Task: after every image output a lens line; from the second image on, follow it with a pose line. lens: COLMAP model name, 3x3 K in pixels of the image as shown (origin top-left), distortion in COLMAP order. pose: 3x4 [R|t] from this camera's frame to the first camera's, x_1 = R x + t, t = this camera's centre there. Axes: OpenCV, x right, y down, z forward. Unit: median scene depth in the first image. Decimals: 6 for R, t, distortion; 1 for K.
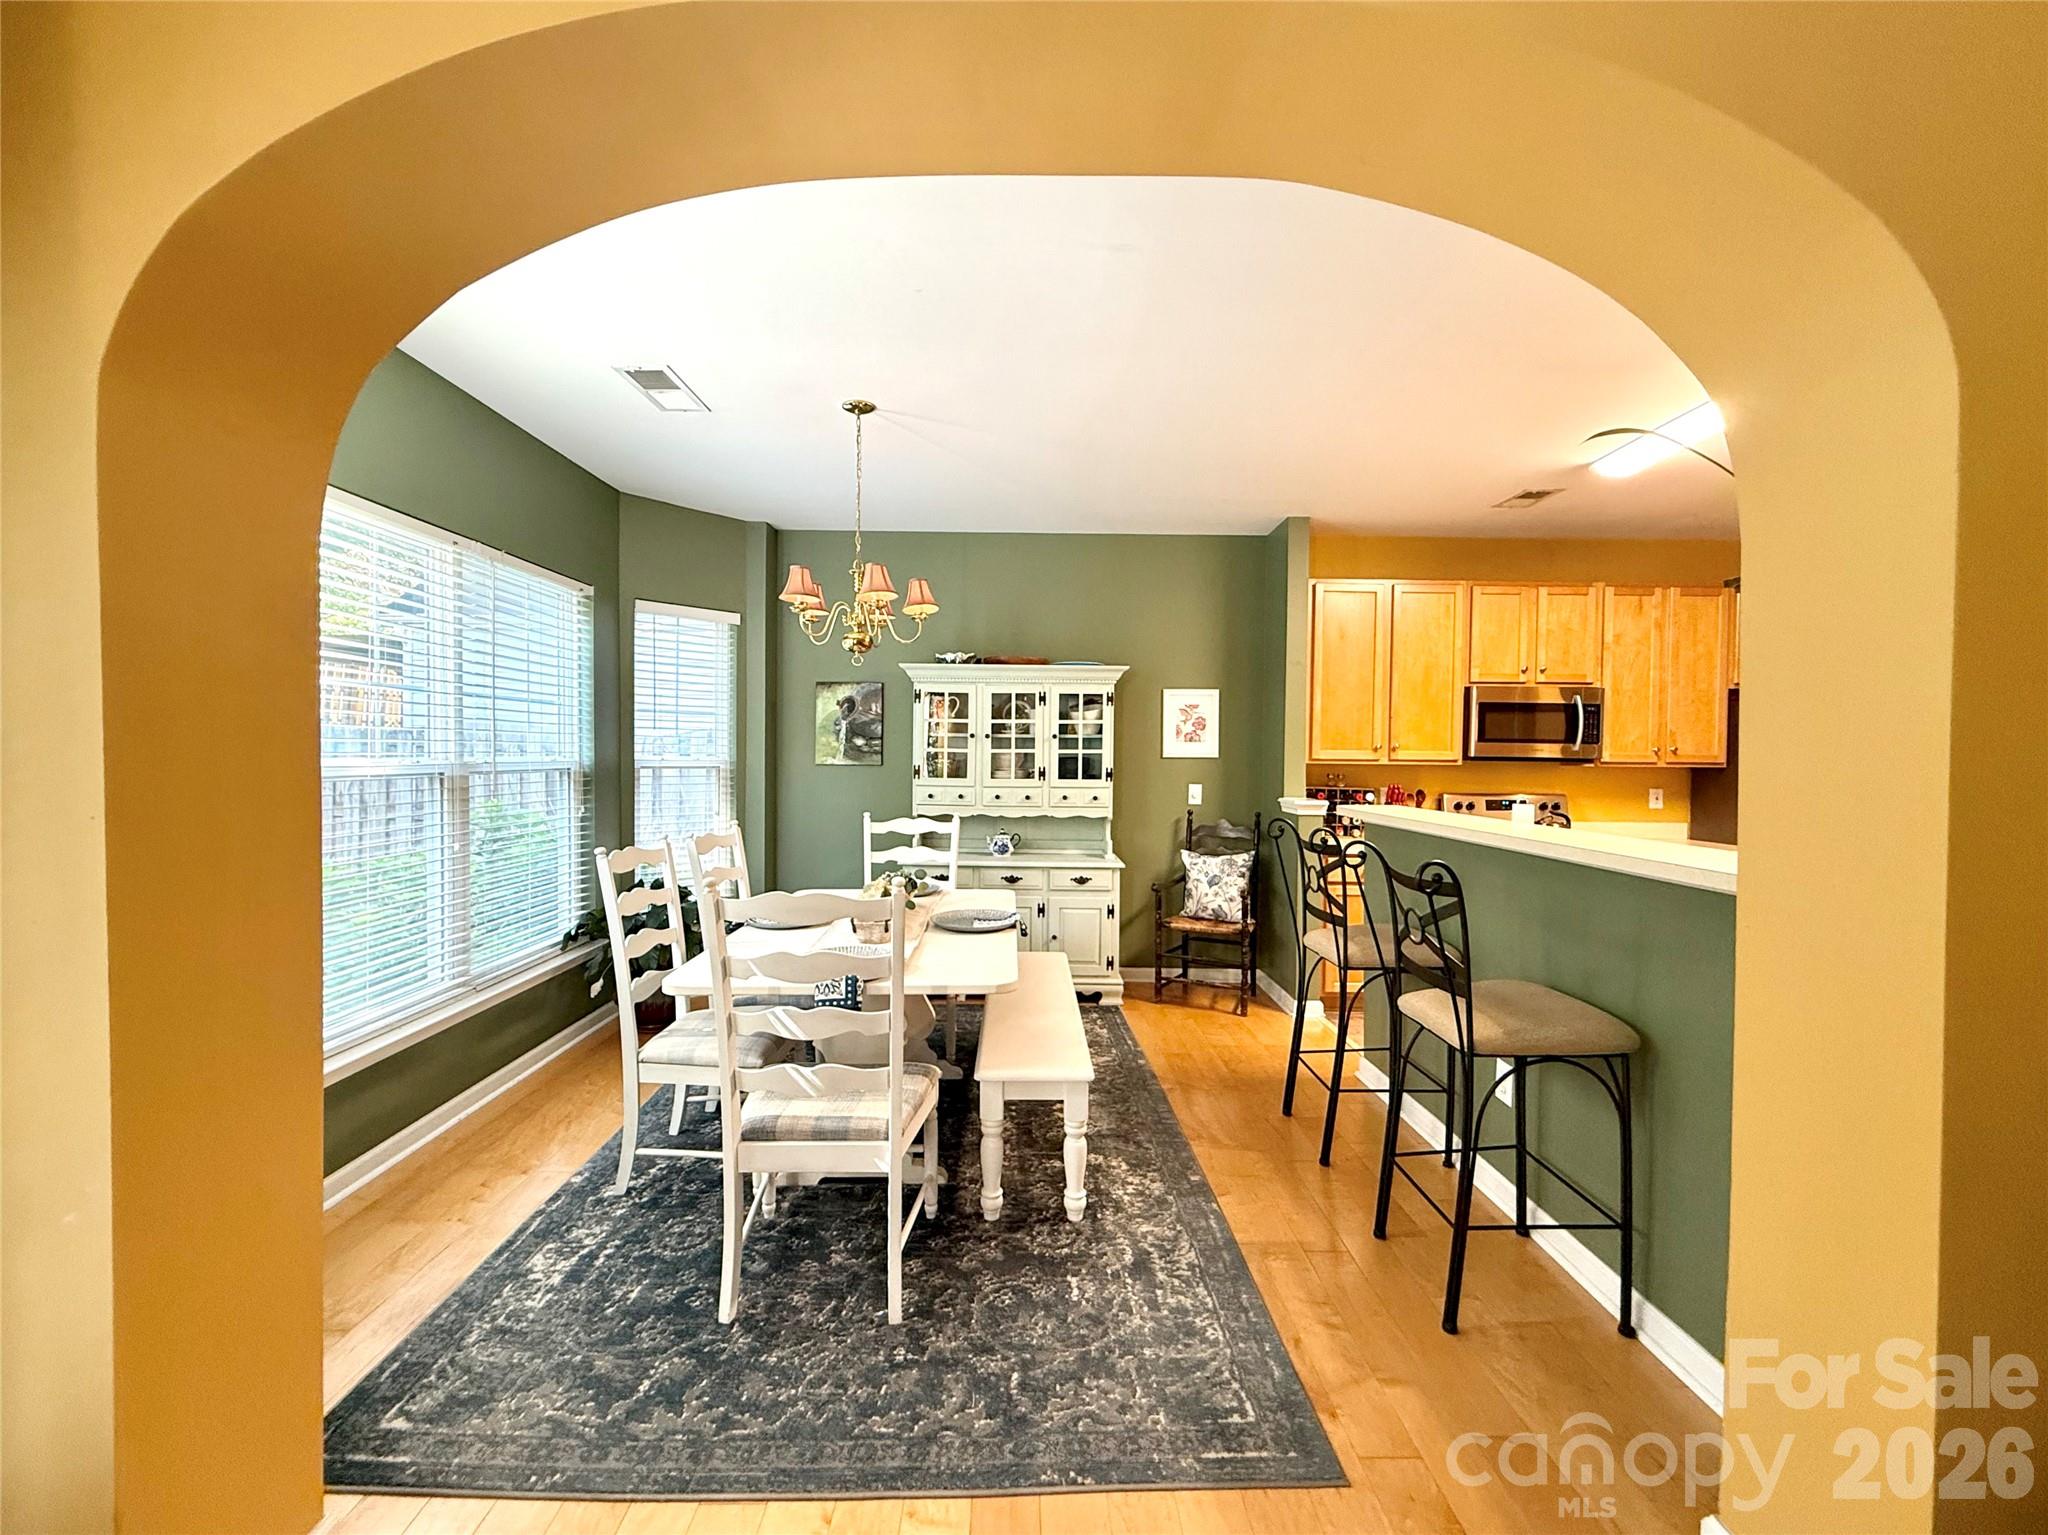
lens RADIAL K [[833.3, 0, 1019.8], [0, 833.3, 766.9], [0, 0, 1]] dist [-0.001203, -0.000017]
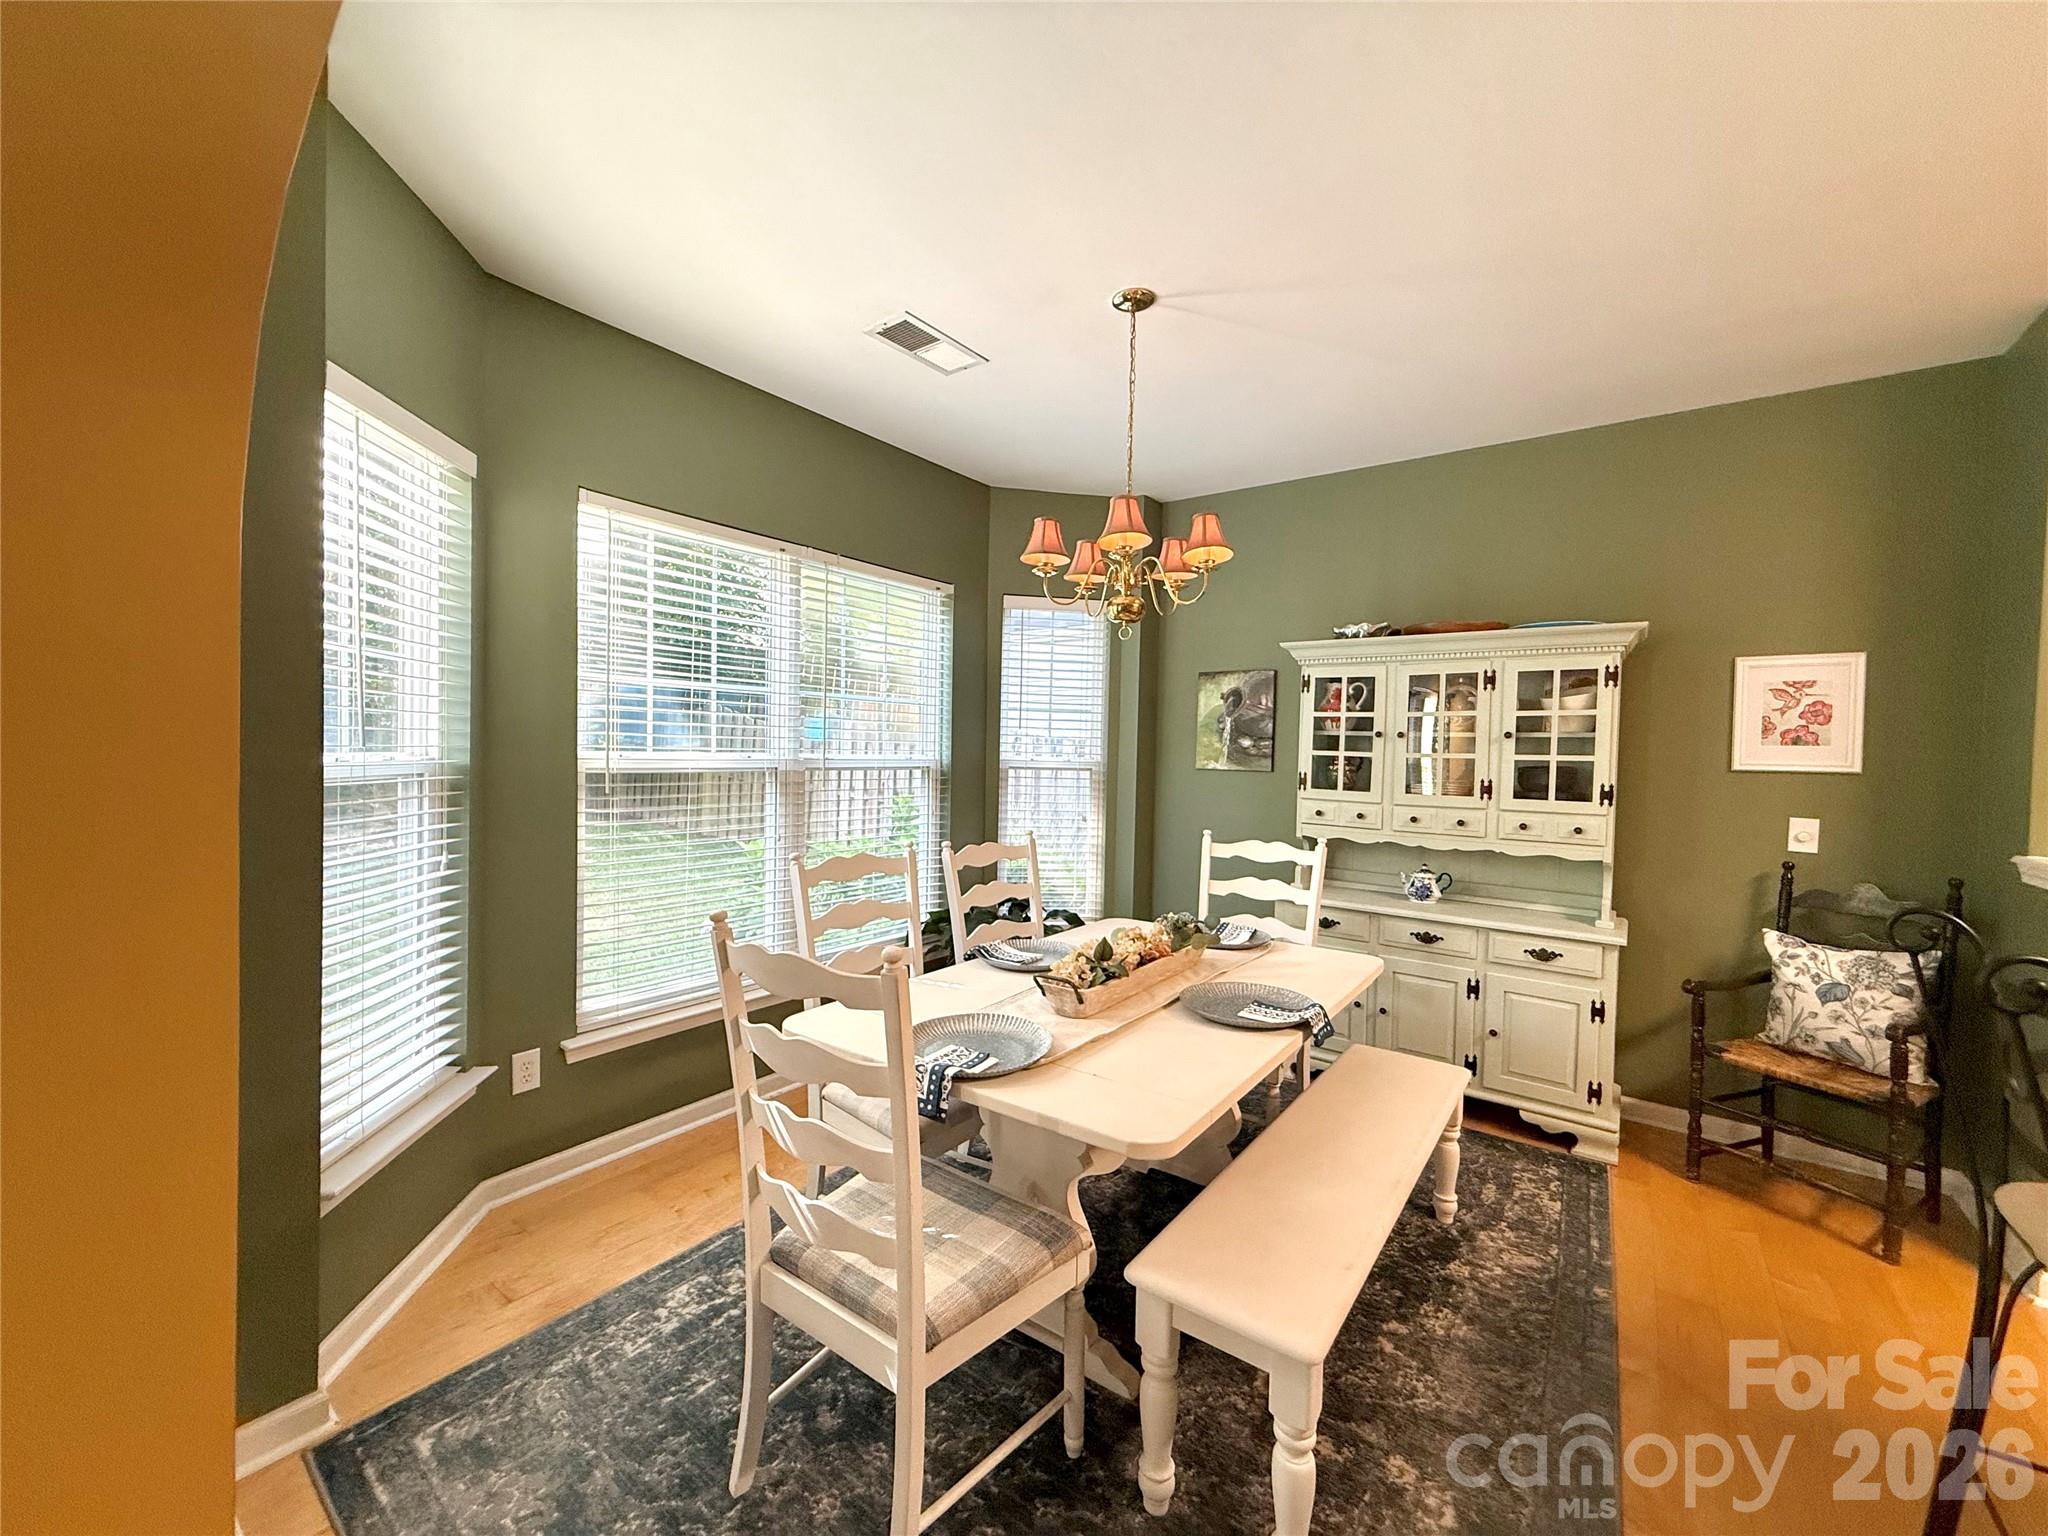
lens RADIAL K [[814.1, 0, 1019.9], [0, 814.1, 768.3], [0, 0, 1]] dist [0.000253, -0.000047]
pose [[0.799541, 0.022610, -0.600185, 0.121571], [-0.024854, 0.999681, 0.004549, -0.002843], [0.600097, 0.011280, 0.799848, 0.233510]]
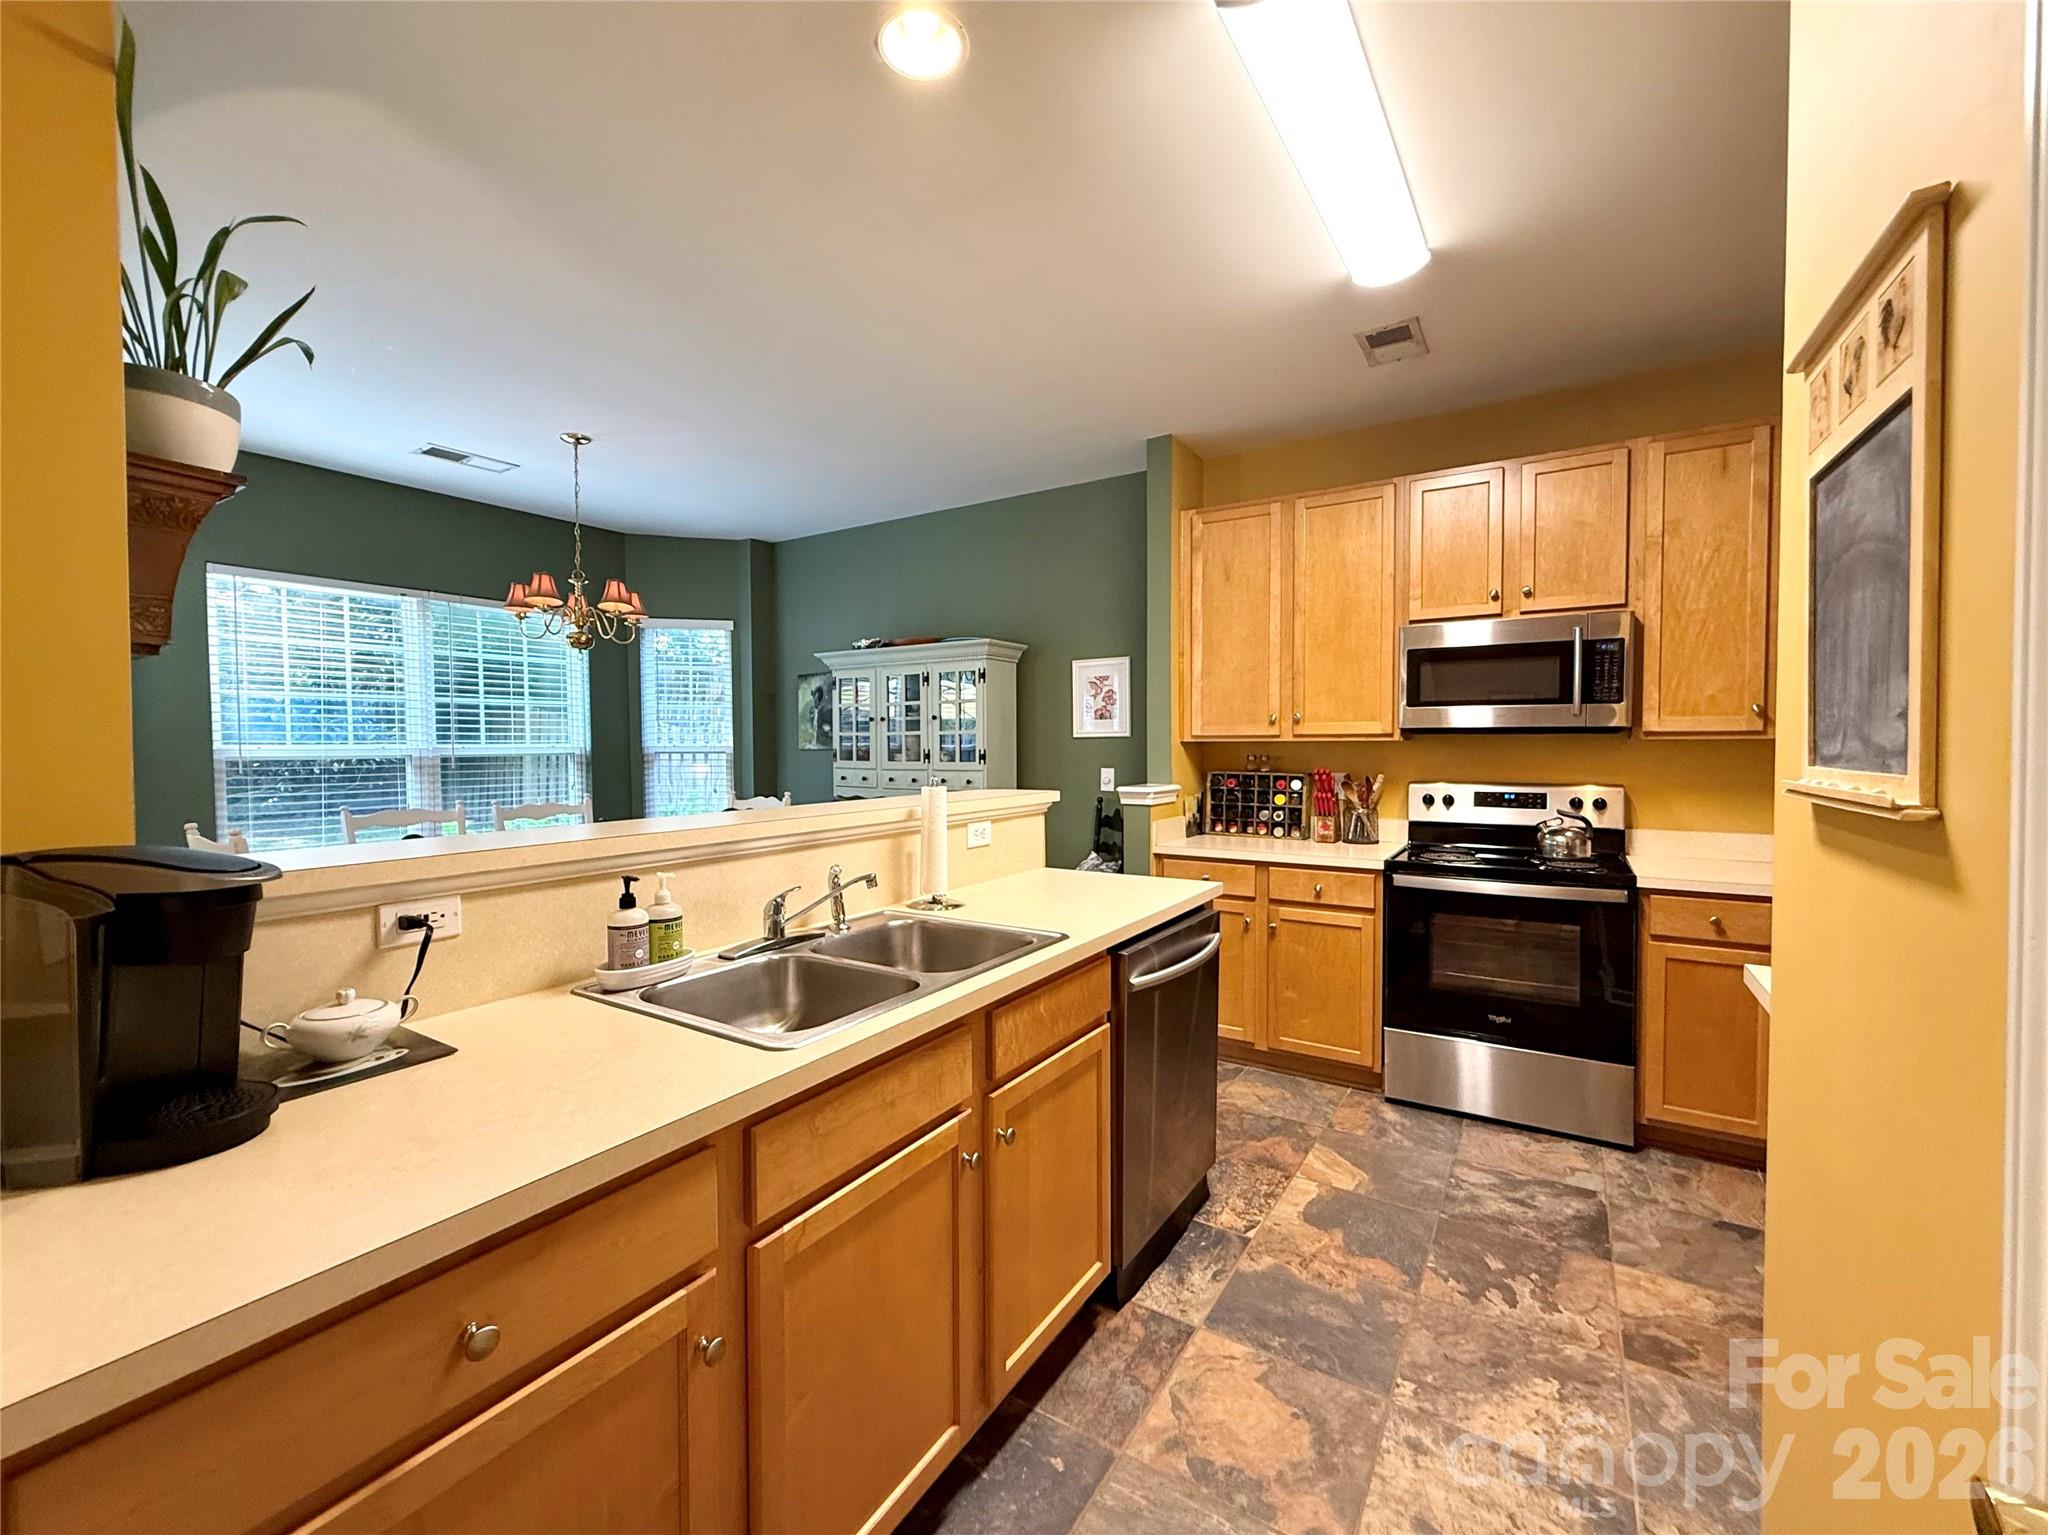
lens RADIAL K [[833.3, 0, 1019.8], [0, 833.3, 766.9], [0, 0, 1]] dist [-0.001203, -0.000017]
pose [[0.841450, 0.001355, -0.540333, 0.646365], [0.003904, 0.999956, 0.008586, 0.012918], [0.540321, -0.009334, 0.841407, 0.237386]]
